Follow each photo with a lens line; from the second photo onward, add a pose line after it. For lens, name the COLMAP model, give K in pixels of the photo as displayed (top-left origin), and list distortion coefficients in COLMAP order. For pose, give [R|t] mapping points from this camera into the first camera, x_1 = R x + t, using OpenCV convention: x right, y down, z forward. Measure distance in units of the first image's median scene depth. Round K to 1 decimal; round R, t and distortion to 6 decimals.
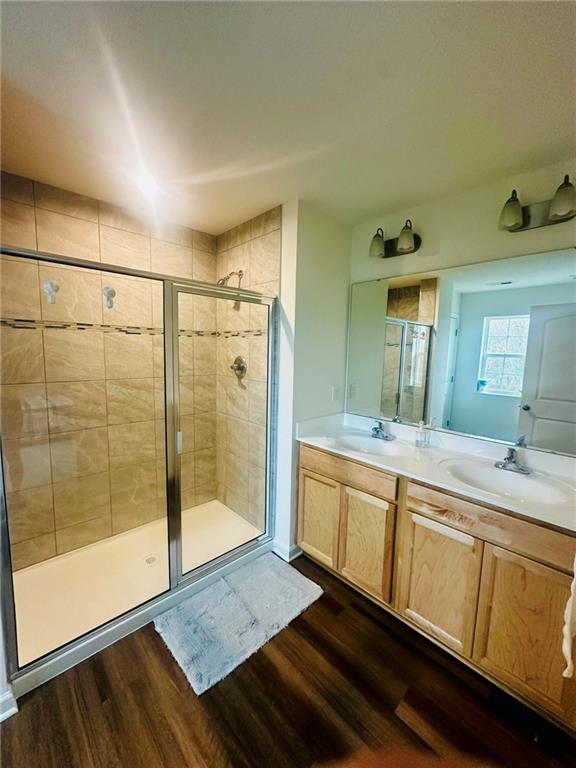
lens RADIAL K [[309.7, 0, 287.0], [0, 309.7, 380.8], [0, 0, 1]] dist [-0.000181, -0.000295]
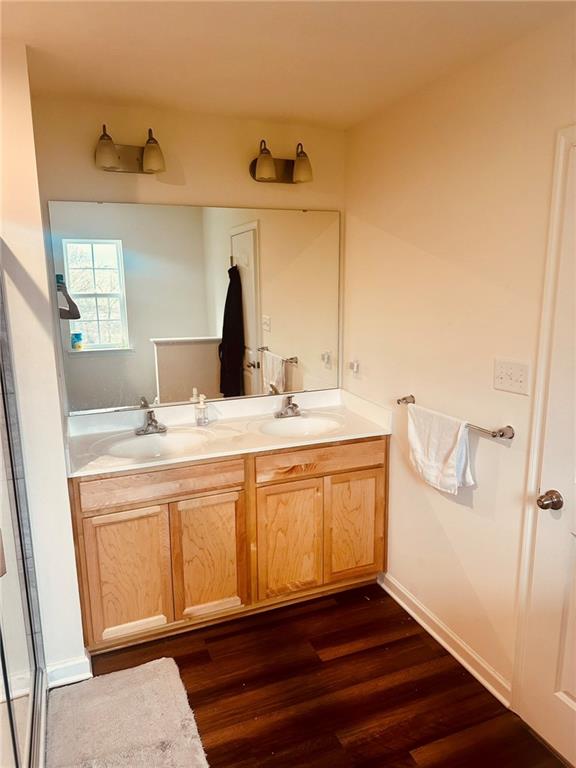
lens RADIAL K [[549.5, 0, 288.0], [0, 549.5, 384.0], [0, 0, 1]] dist [0.149012, -0.184402]
pose [[0.356024, -0.210057, 0.910562, -0.965804], [0.116910, 0.976765, 0.179618, -0.159537], [-0.927135, 0.042505, 0.372310, 0.279802]]
